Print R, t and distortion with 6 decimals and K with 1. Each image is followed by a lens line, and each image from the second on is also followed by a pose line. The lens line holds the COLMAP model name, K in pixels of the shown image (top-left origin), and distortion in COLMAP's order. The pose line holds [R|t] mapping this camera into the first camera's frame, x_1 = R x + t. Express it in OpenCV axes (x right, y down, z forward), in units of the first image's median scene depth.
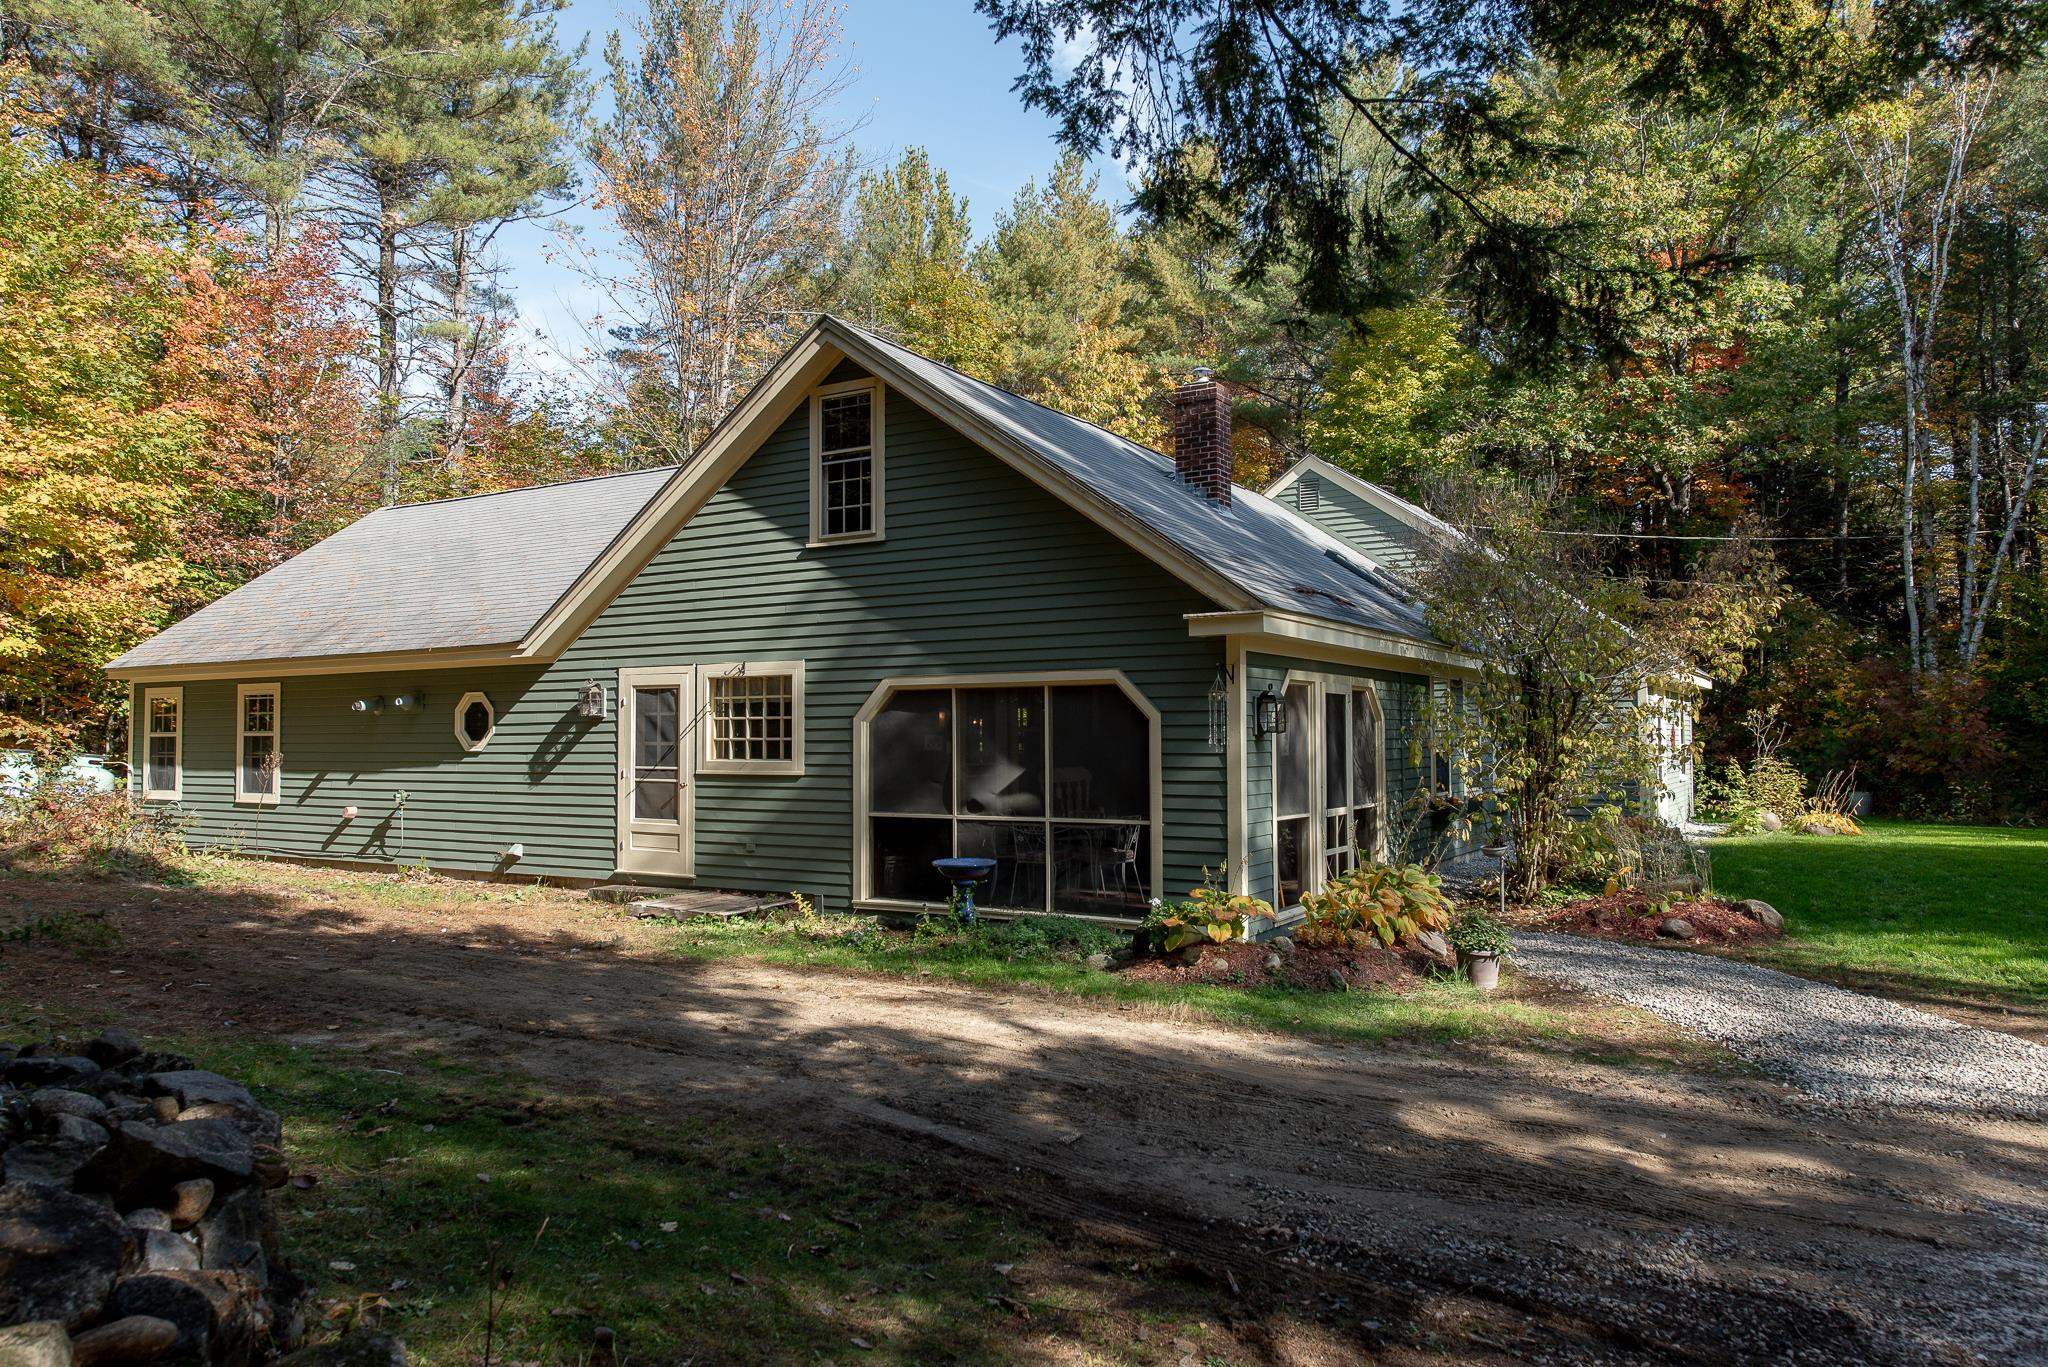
lens RADIAL K [[1356.7, 0, 1031.6], [0, 1356.7, 687.7], [0, 0, 1]] dist [0.019648, -0.001986]
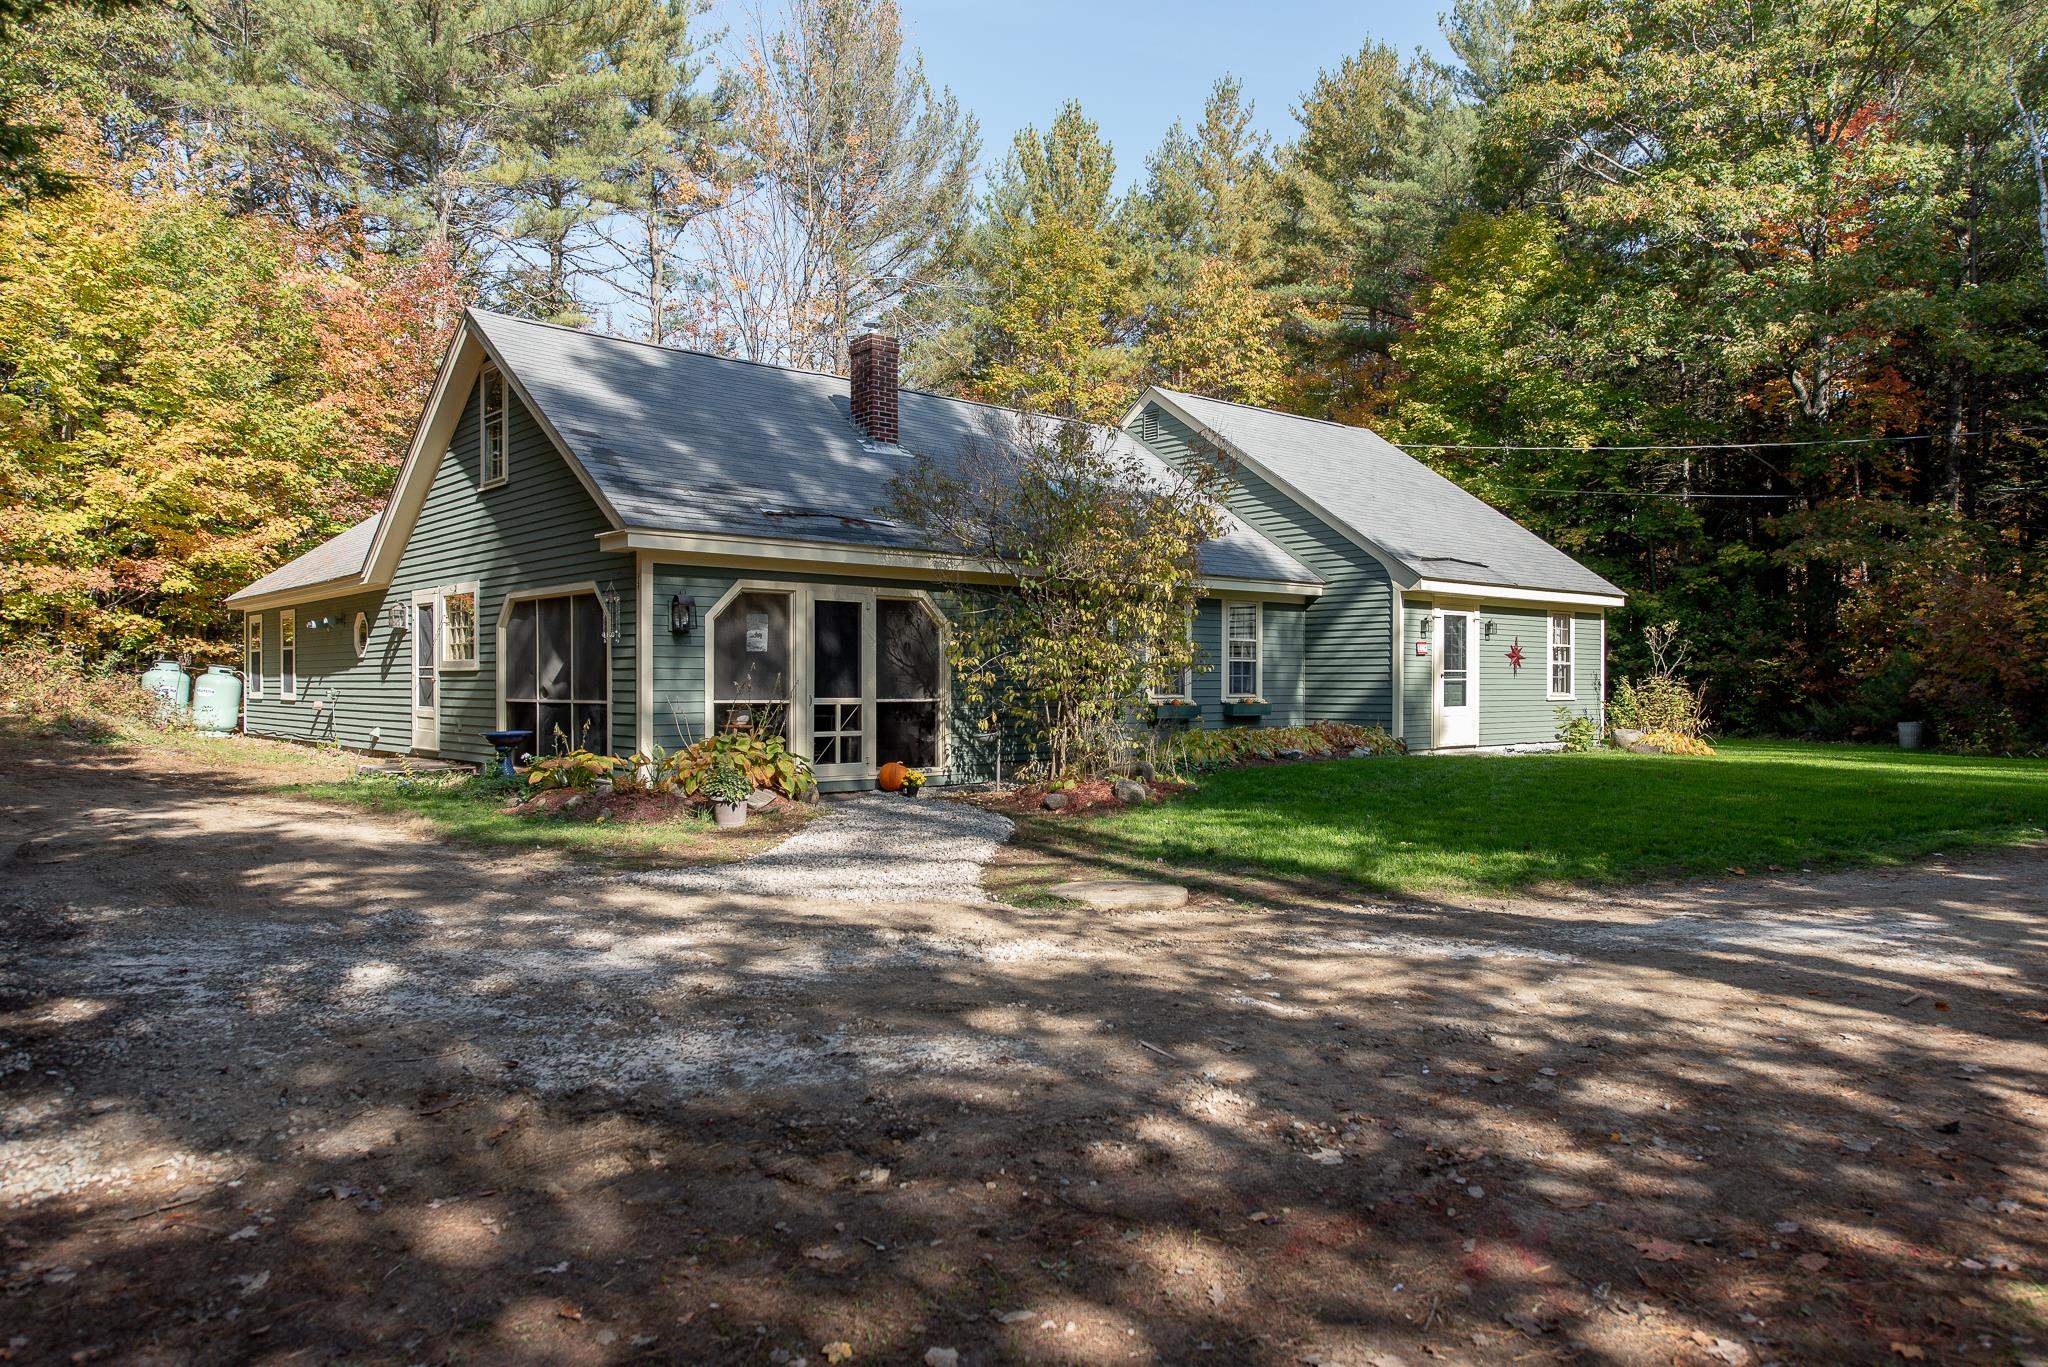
lens RADIAL K [[1356.7, 0, 1031.6], [0, 1356.7, 687.7], [0, 0, 1]] dist [0.019648, -0.001986]
pose [[0.954645, 0.006489, -0.297675, 0.573106], [0.005838, 0.999162, 0.040505, 0.025379], [0.297688, -0.040406, 0.953808, -0.058528]]
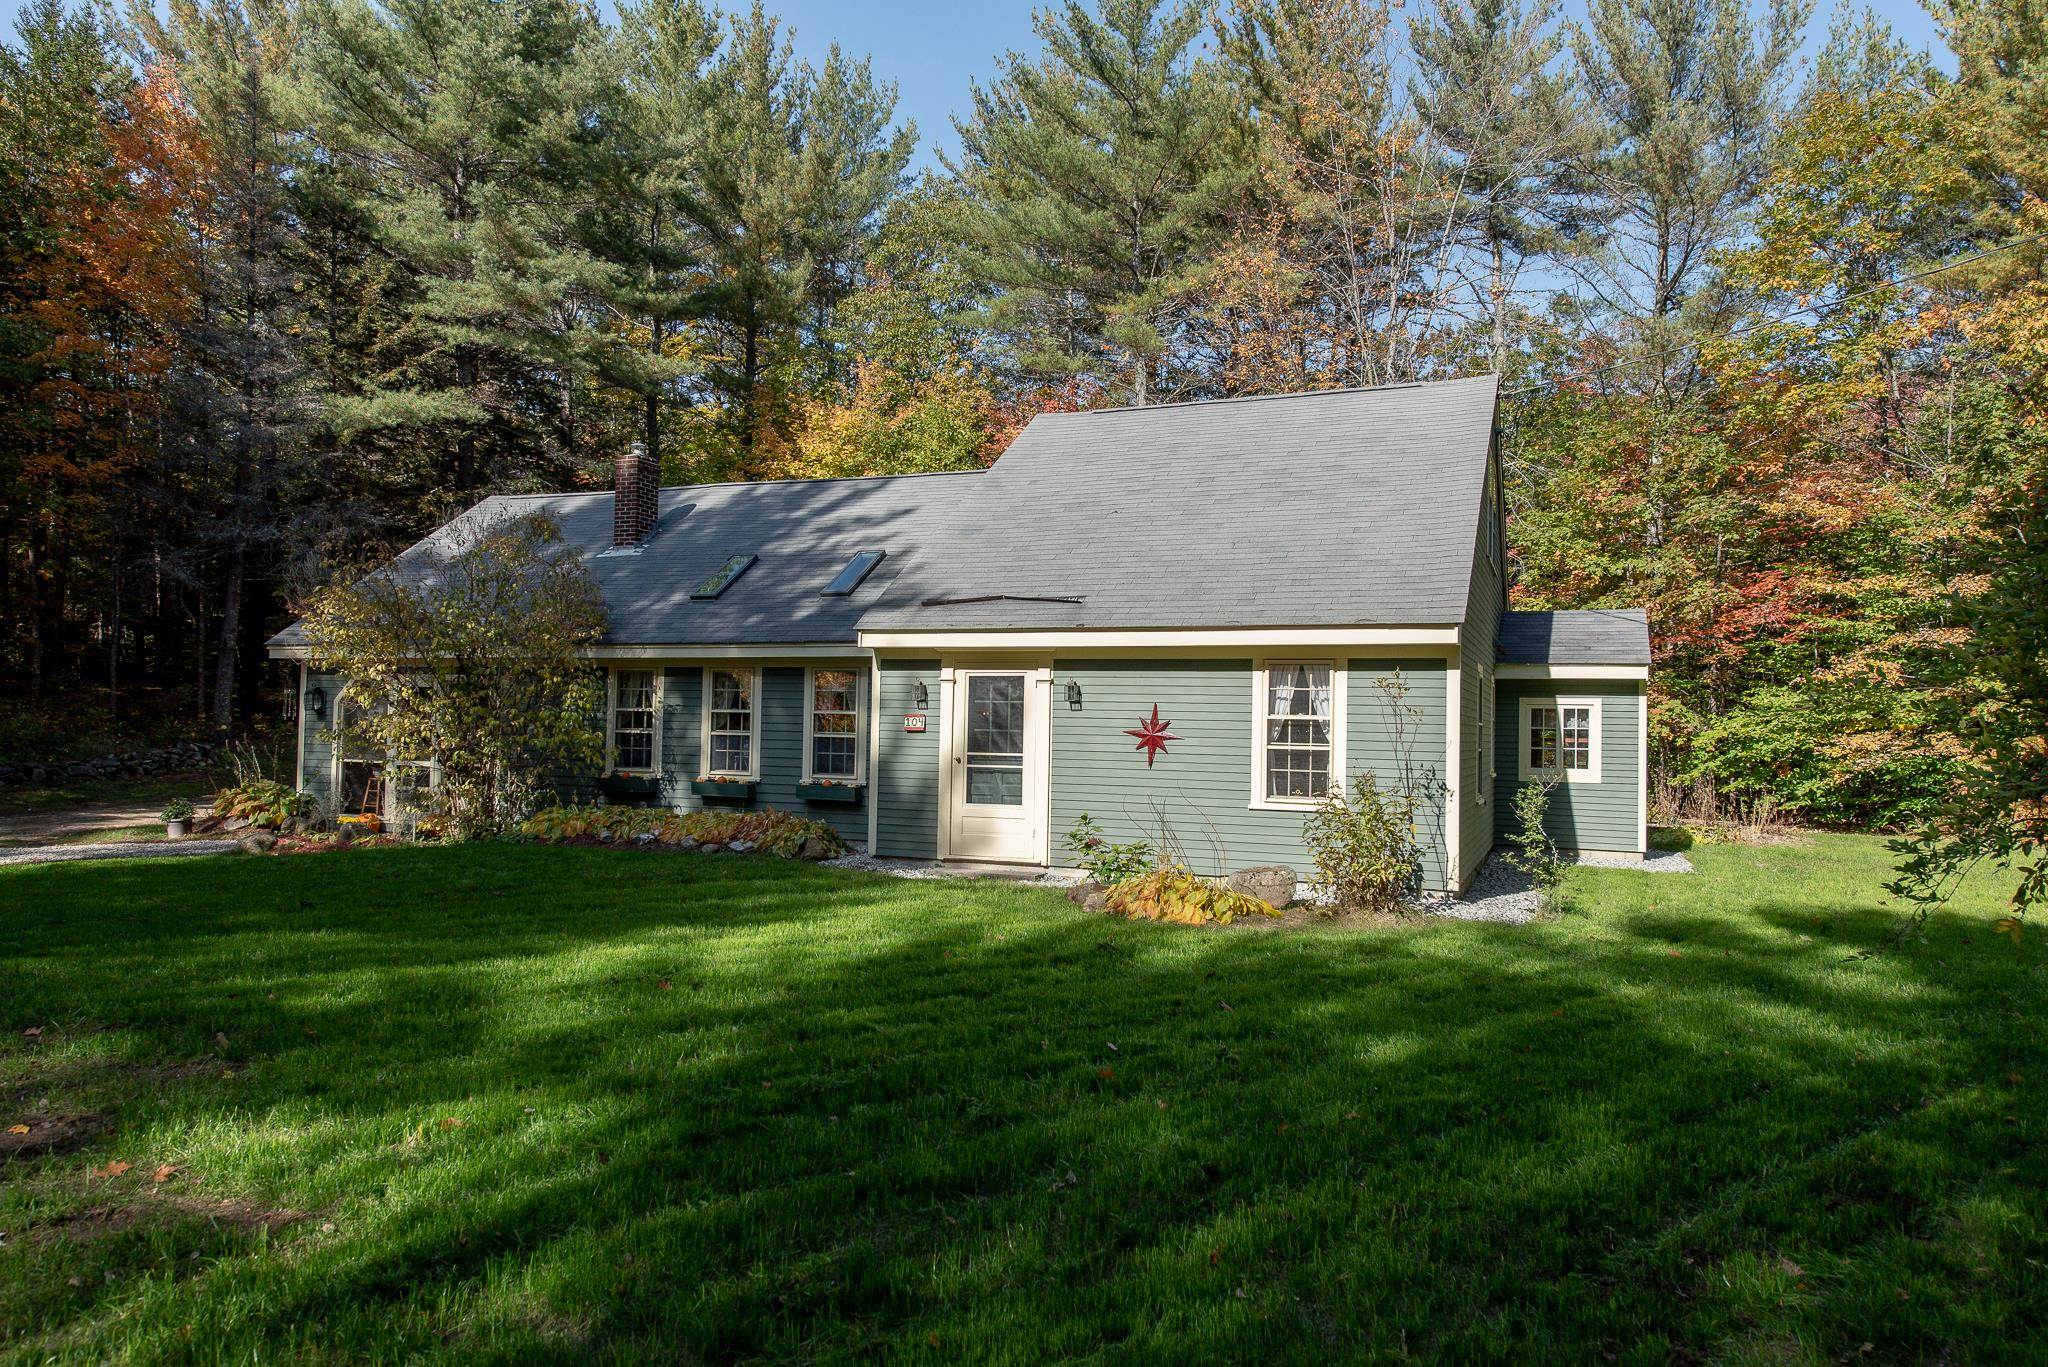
lens RADIAL K [[1356.7, 0, 1031.6], [0, 1356.7, 687.7], [0, 0, 1]] dist [0.019648, -0.001986]
pose [[0.143542, -0.021381, -0.989413, 1.448068], [0.016954, 0.999673, -0.019143, 0.036146], [0.989499, -0.014026, 0.143858, 1.143435]]
